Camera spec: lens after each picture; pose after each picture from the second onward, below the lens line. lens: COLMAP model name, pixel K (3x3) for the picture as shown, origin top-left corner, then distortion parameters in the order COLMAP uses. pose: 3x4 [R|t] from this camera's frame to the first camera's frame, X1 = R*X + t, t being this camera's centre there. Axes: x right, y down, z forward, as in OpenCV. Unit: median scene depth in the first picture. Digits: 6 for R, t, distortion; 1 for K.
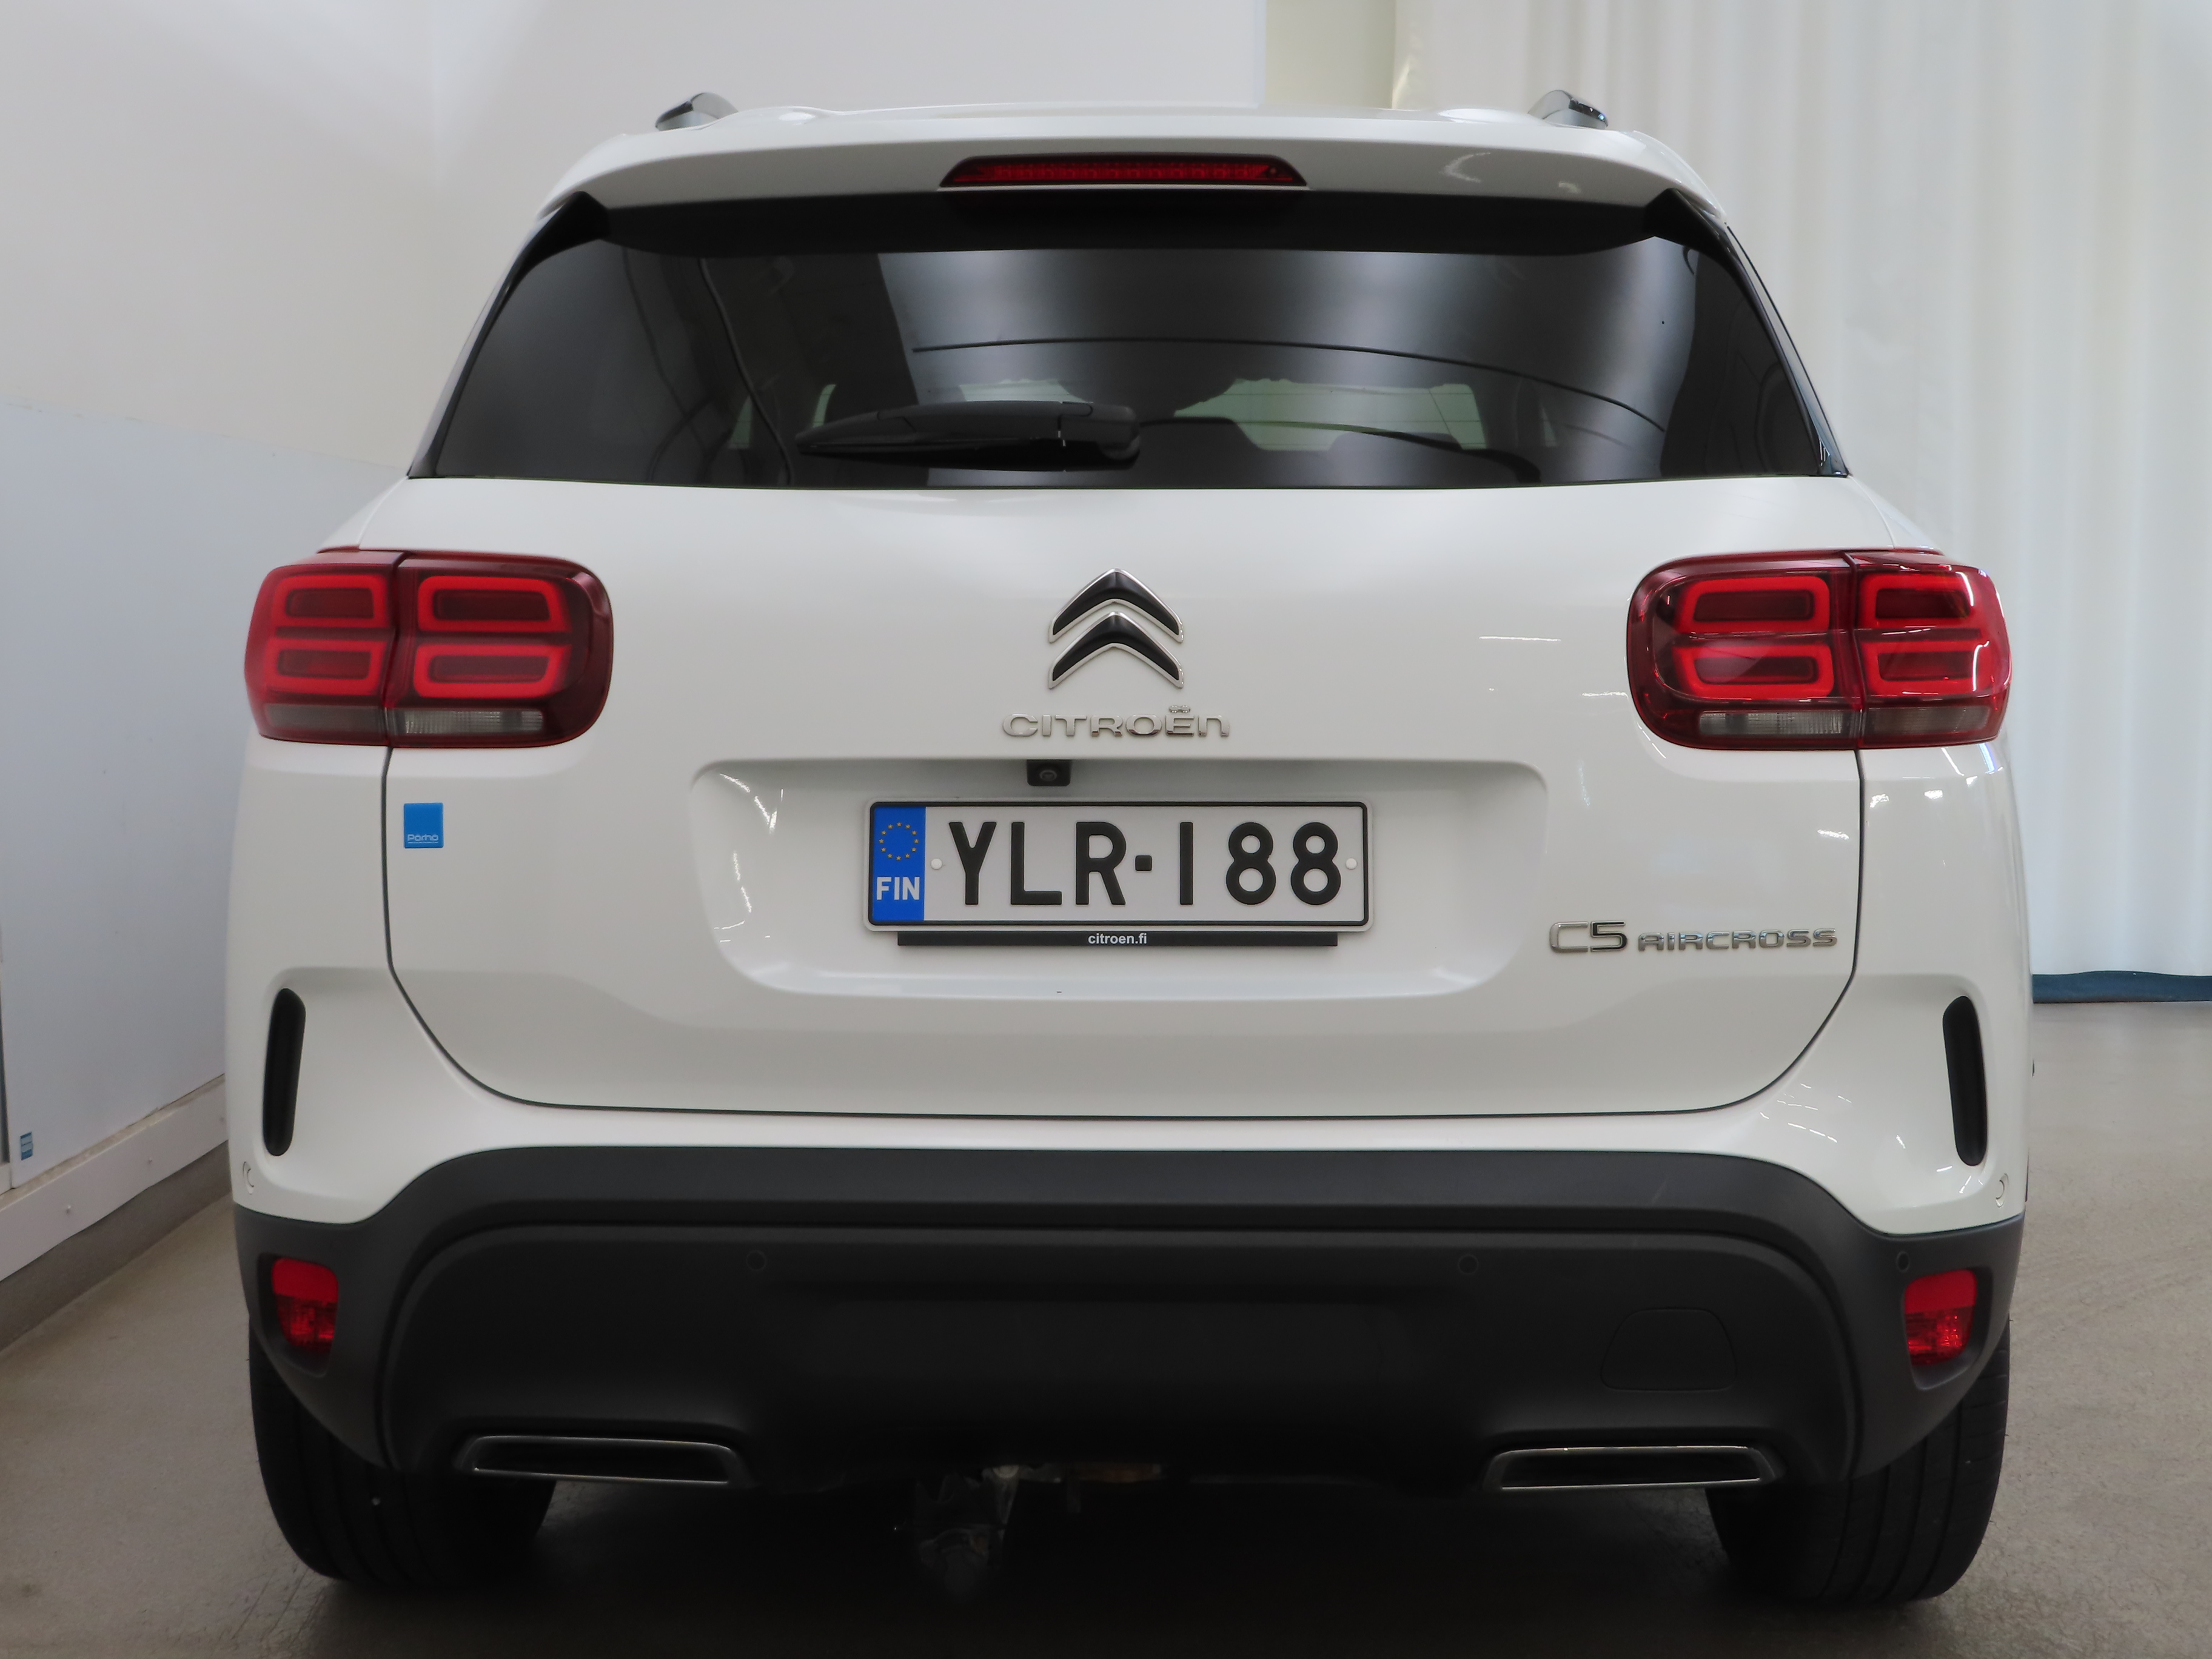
lens RADIAL K [[2993.1, 0, 1099.2], [0, 2993.1, 824.7], [0, 0, 1]] dist [0.032804, 0.000000]
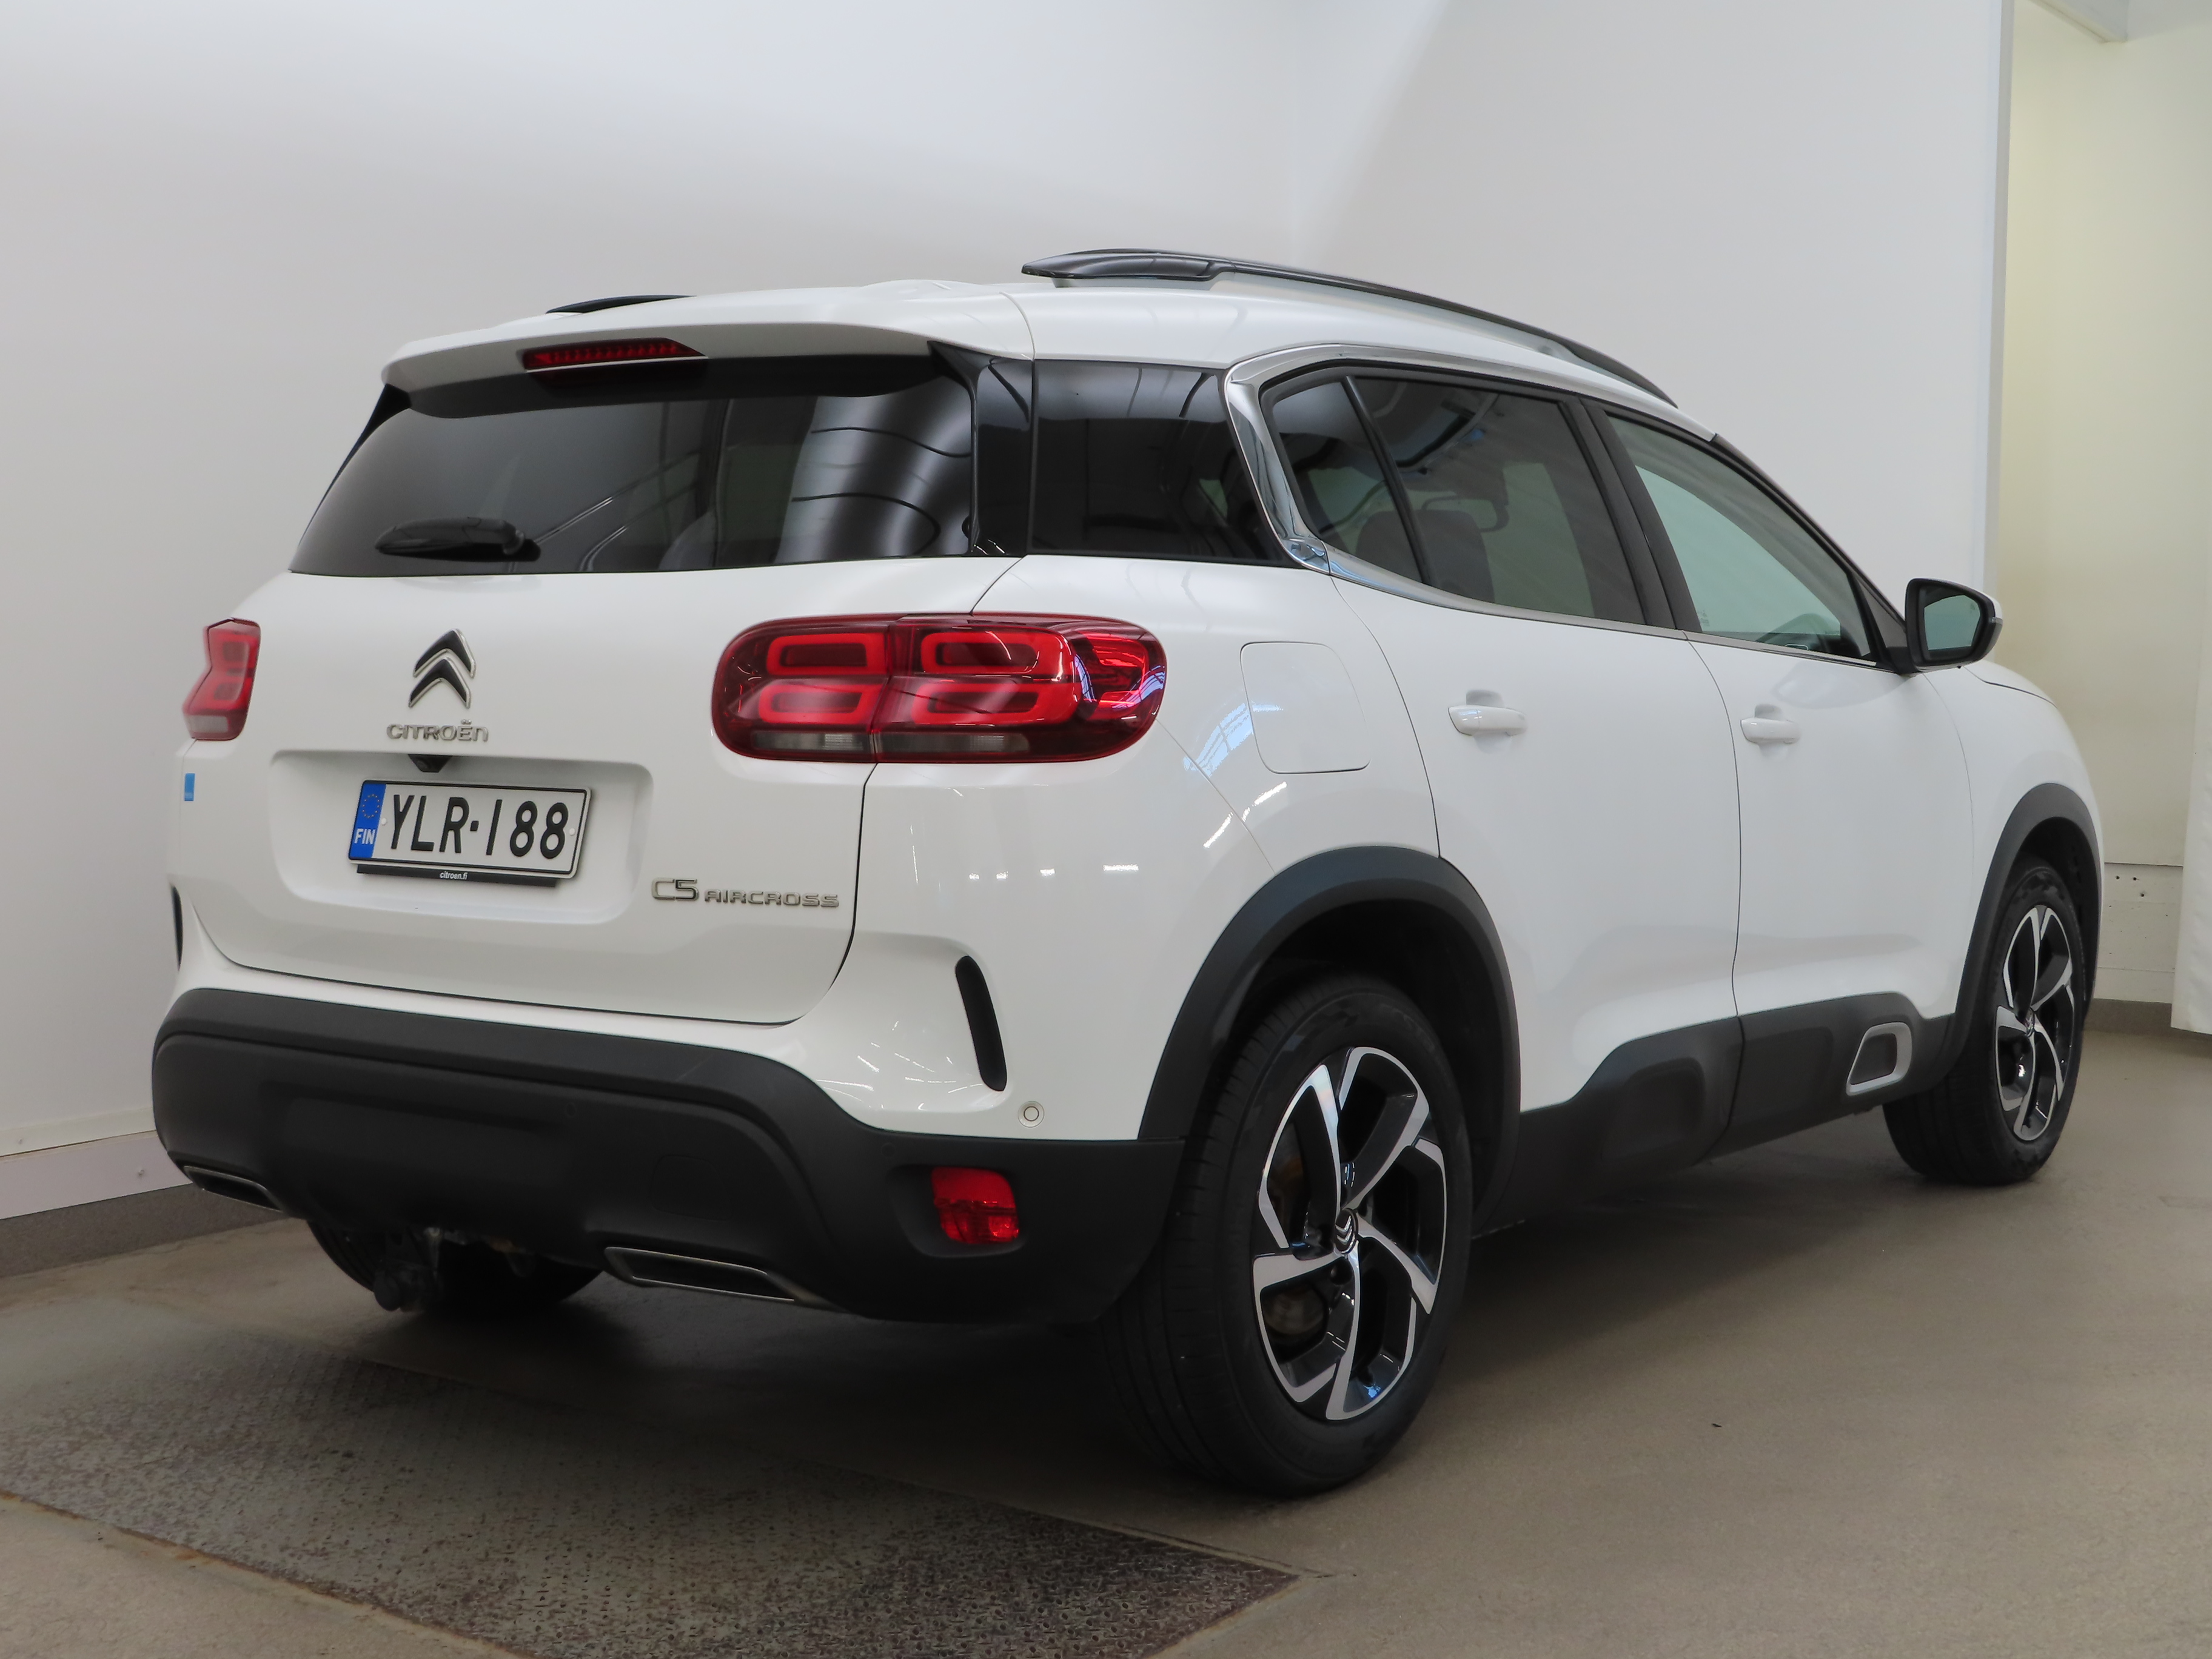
lens RADIAL K [[2993.1, 0, 1106.8], [0, 2993.1, 826.6], [0, 0, 1]] dist [0.032804, 0.000000]
pose [[0.801501, 0.037824, -0.596795, 1.153468], [-0.049805, 0.998753, -0.003589, 0.002909], [0.595915, 0.032600, 0.802385, -0.006066]]
